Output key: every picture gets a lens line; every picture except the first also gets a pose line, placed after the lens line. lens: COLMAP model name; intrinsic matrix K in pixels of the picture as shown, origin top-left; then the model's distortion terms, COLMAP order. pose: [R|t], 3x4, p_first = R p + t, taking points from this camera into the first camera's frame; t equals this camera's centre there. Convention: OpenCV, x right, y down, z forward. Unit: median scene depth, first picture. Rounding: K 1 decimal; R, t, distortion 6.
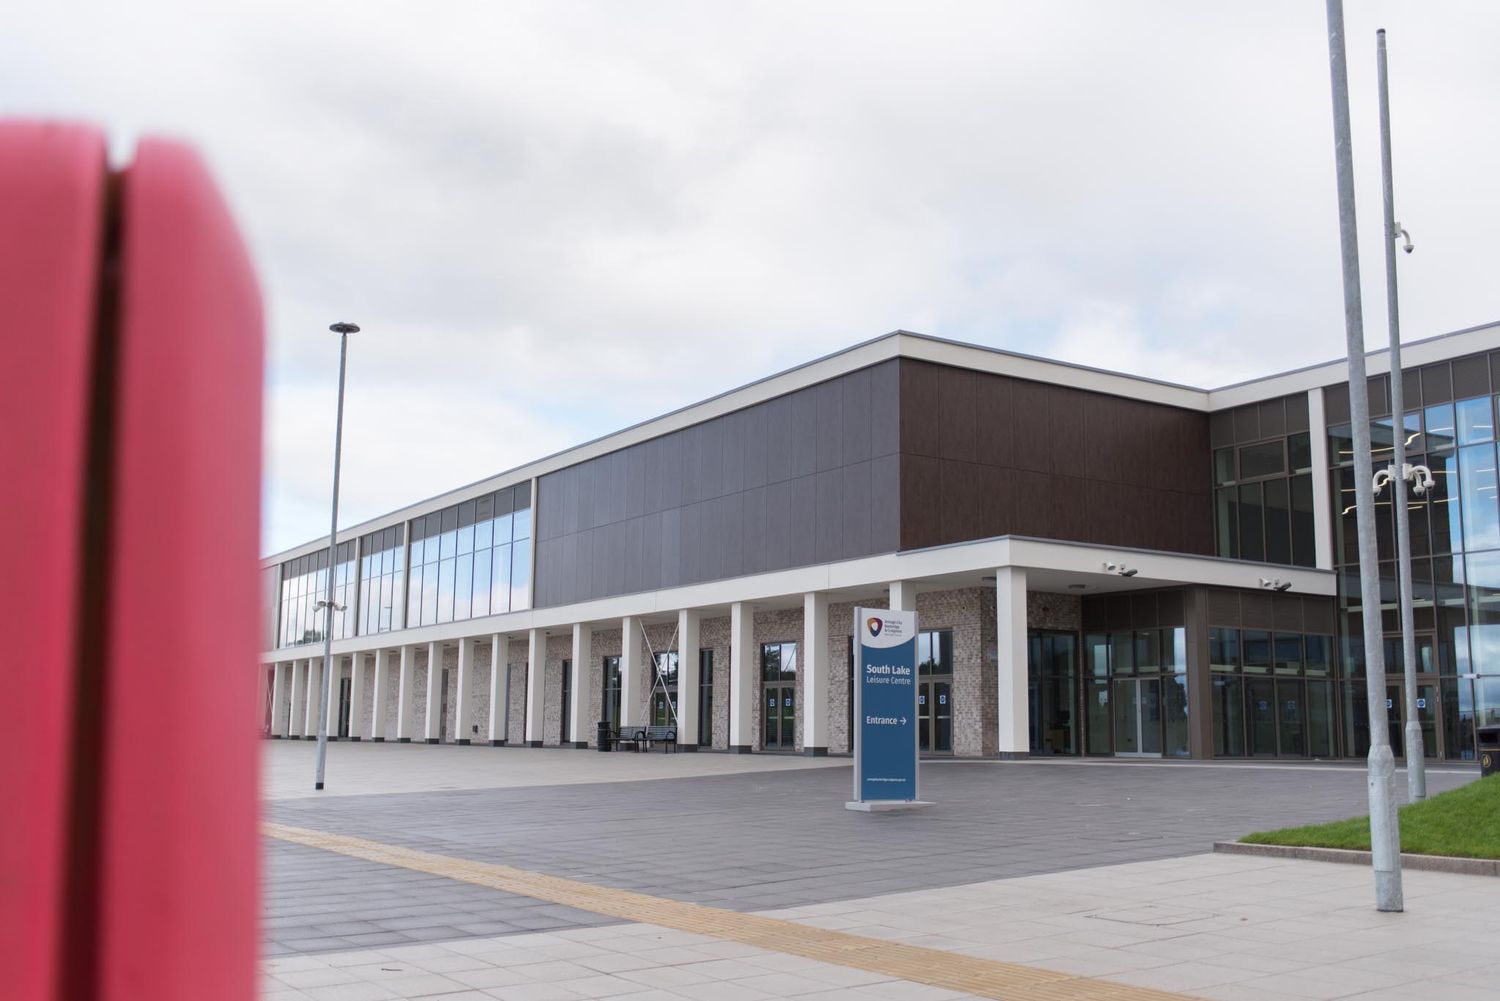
lens RADIAL K [[1471.3, 0, 750.0], [0, 1471.3, 500.5], [0, 0, 1]] dist [0.000259, -0.003020]
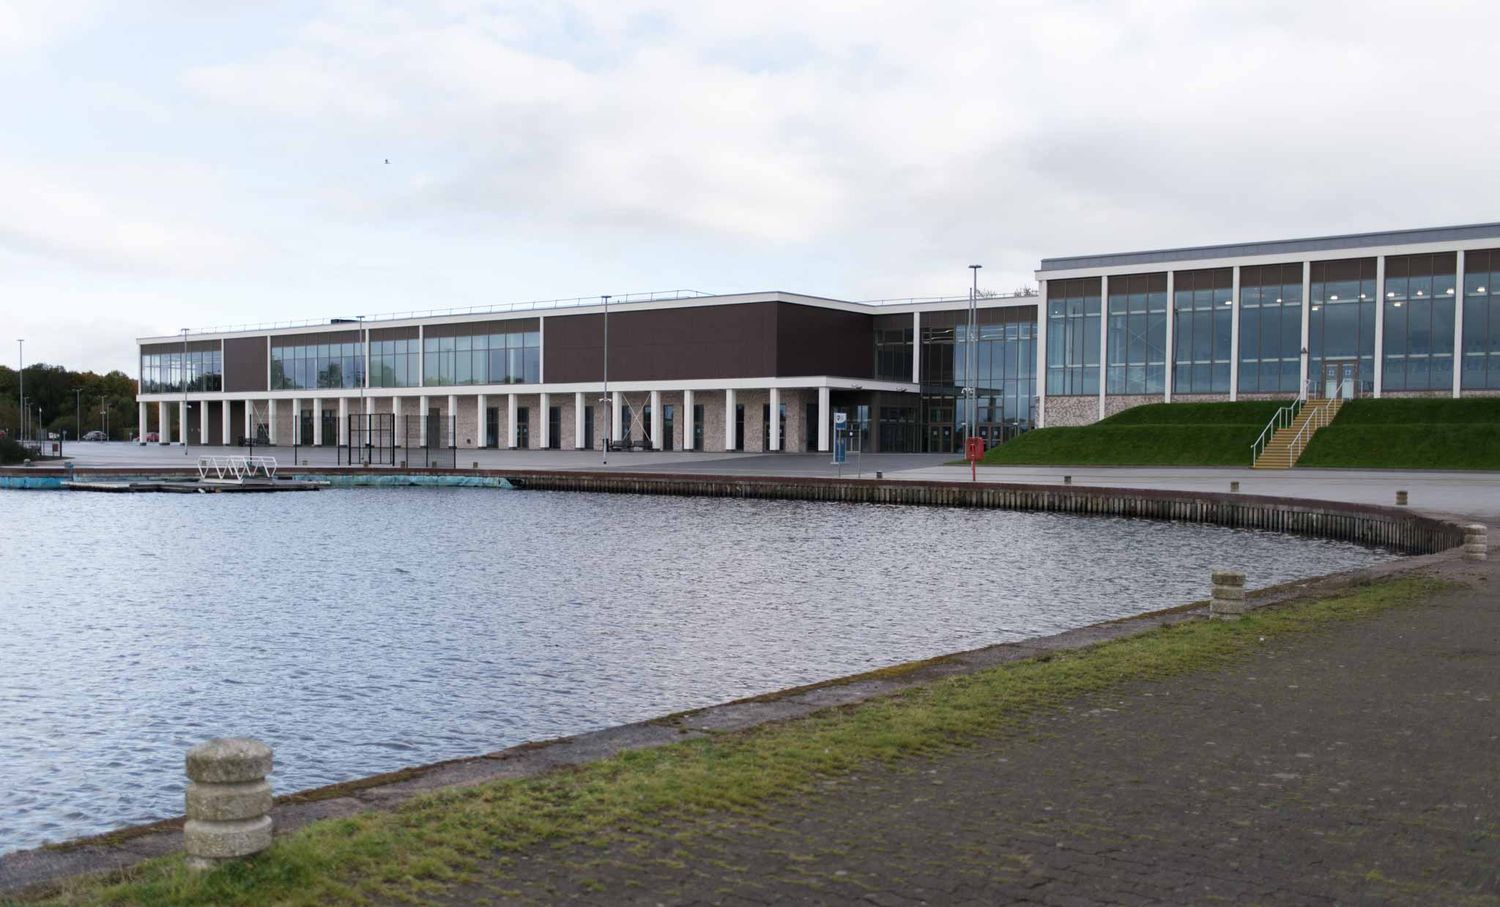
lens RADIAL K [[1419.8, 0, 749.8], [0, 1419.8, 503.1], [0, 0, 1]] dist [0.003212, 0.003655]
pose [[0.941811, -0.015737, 0.335775, -0.787520], [-0.052054, 0.980025, 0.191940, -0.225326], [-0.332089, -0.198249, 0.922179, -1.360495]]
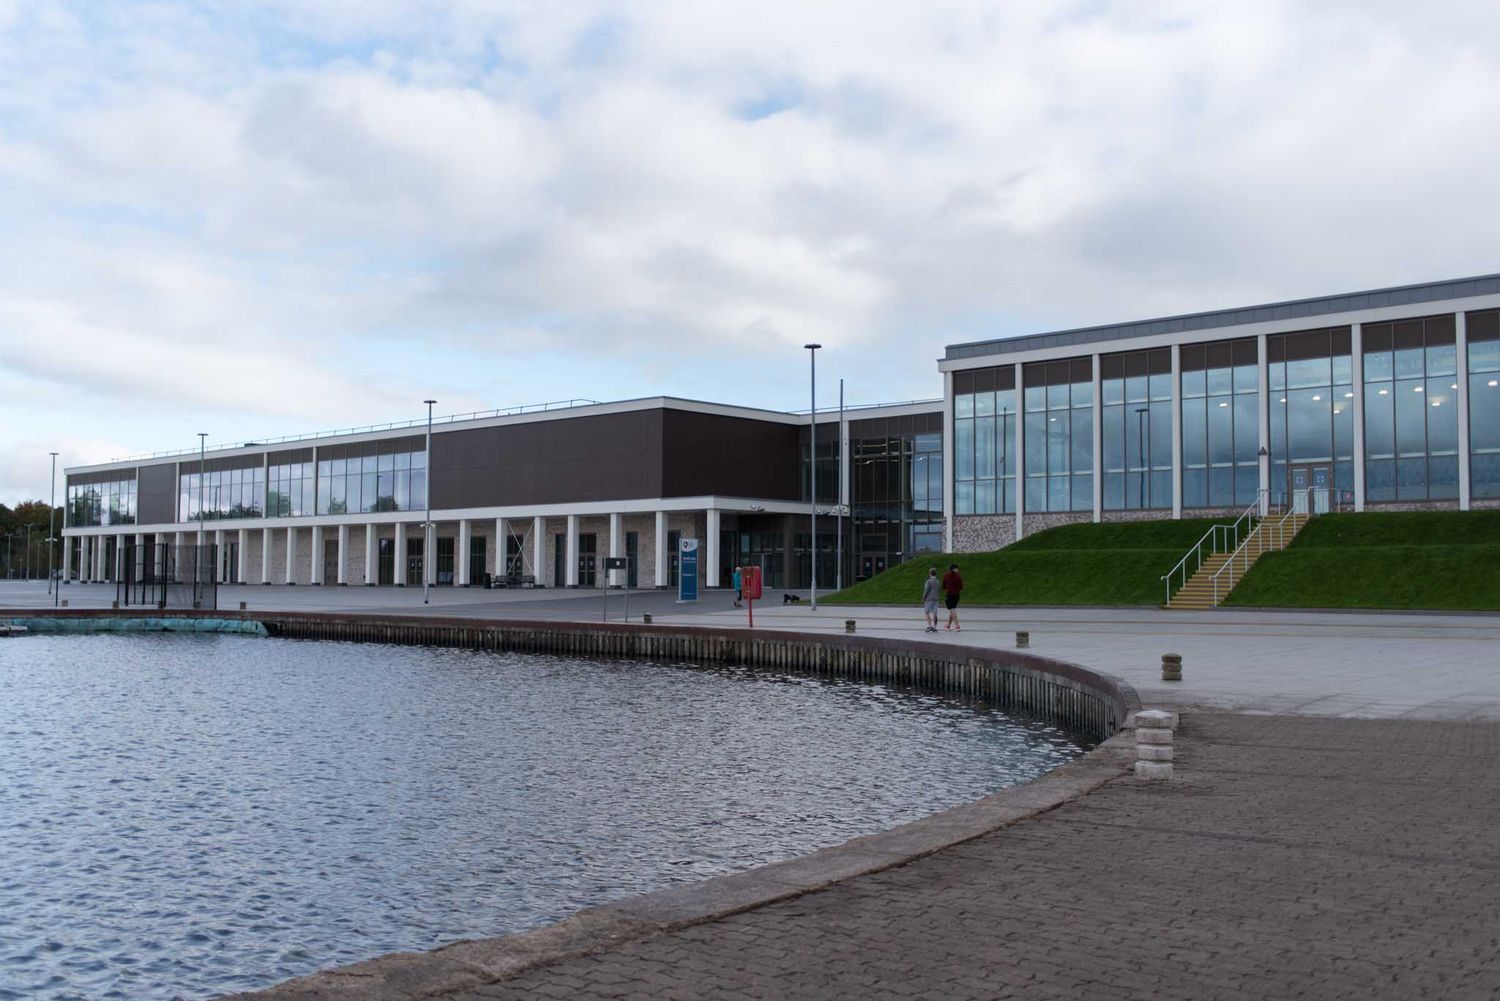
lens RADIAL K [[1420.0, 0, 750.0], [0, 1420.0, 500.5], [0, 0, 1]] dist [0.005564, -0.009814]
pose [[0.966118, 0.009163, 0.257939, -0.313120], [-0.035788, 0.994472, 0.098717, -0.172156], [-0.255609, -0.104604, 0.961105, -1.062068]]
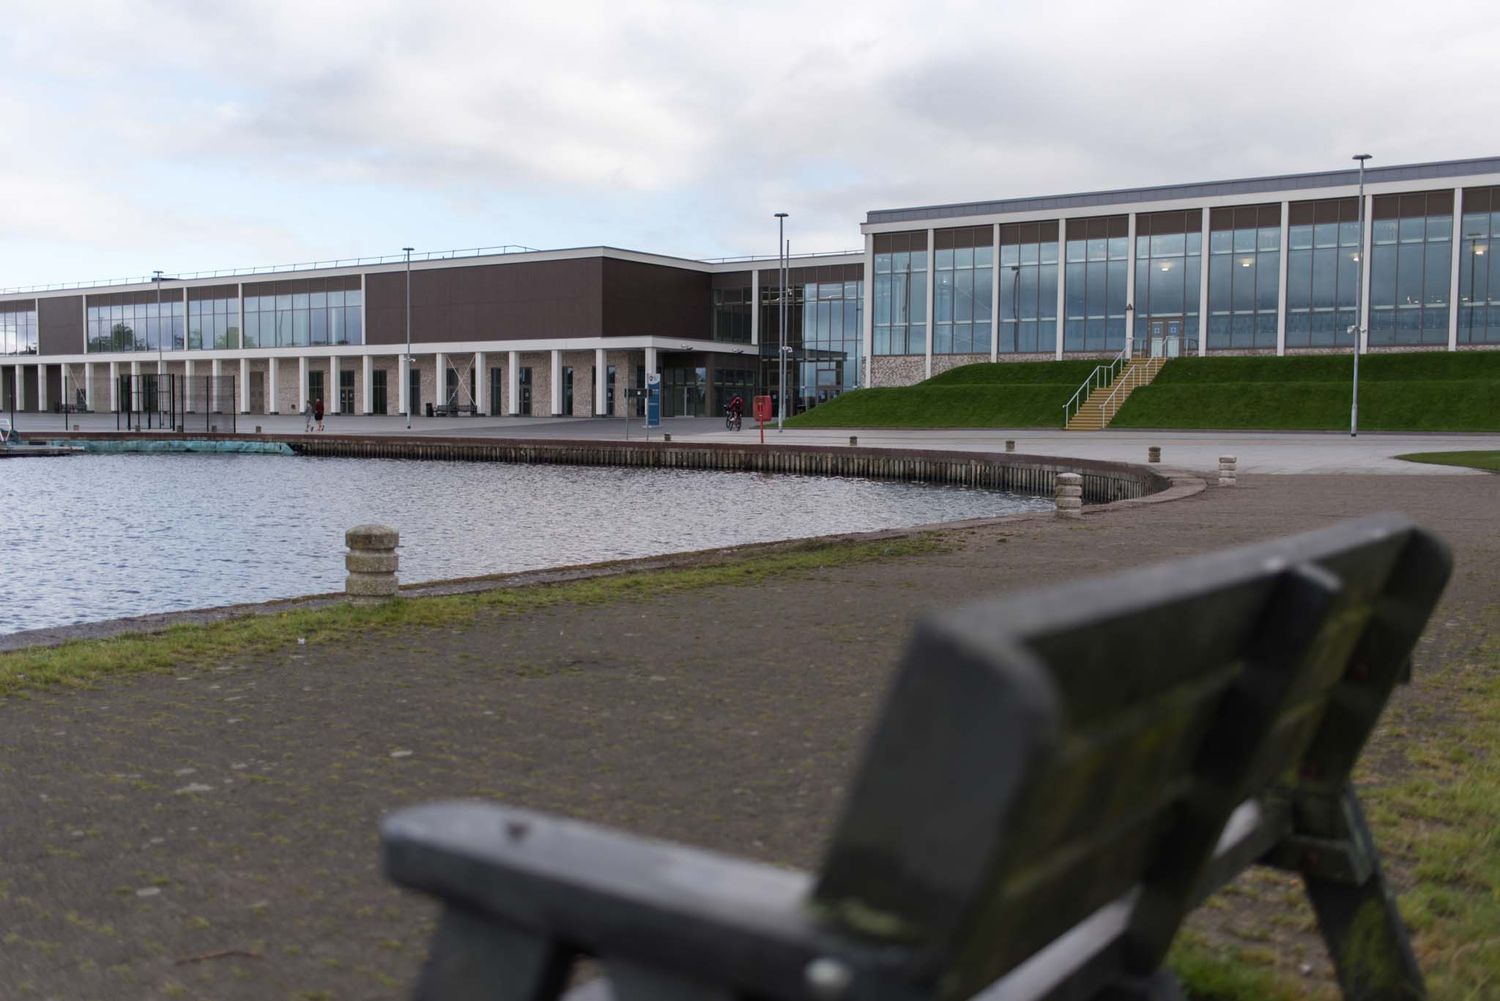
lens RADIAL K [[1420.0, 0, 750.0], [0, 1420.0, 500.5], [0, 0, 1]] dist [0.005564, -0.009814]
pose [[0.920015, -0.025919, 0.391026, -0.606261], [-0.060165, 0.976639, 0.206293, -0.202617], [-0.387238, -0.213319, 0.896963, -1.303192]]
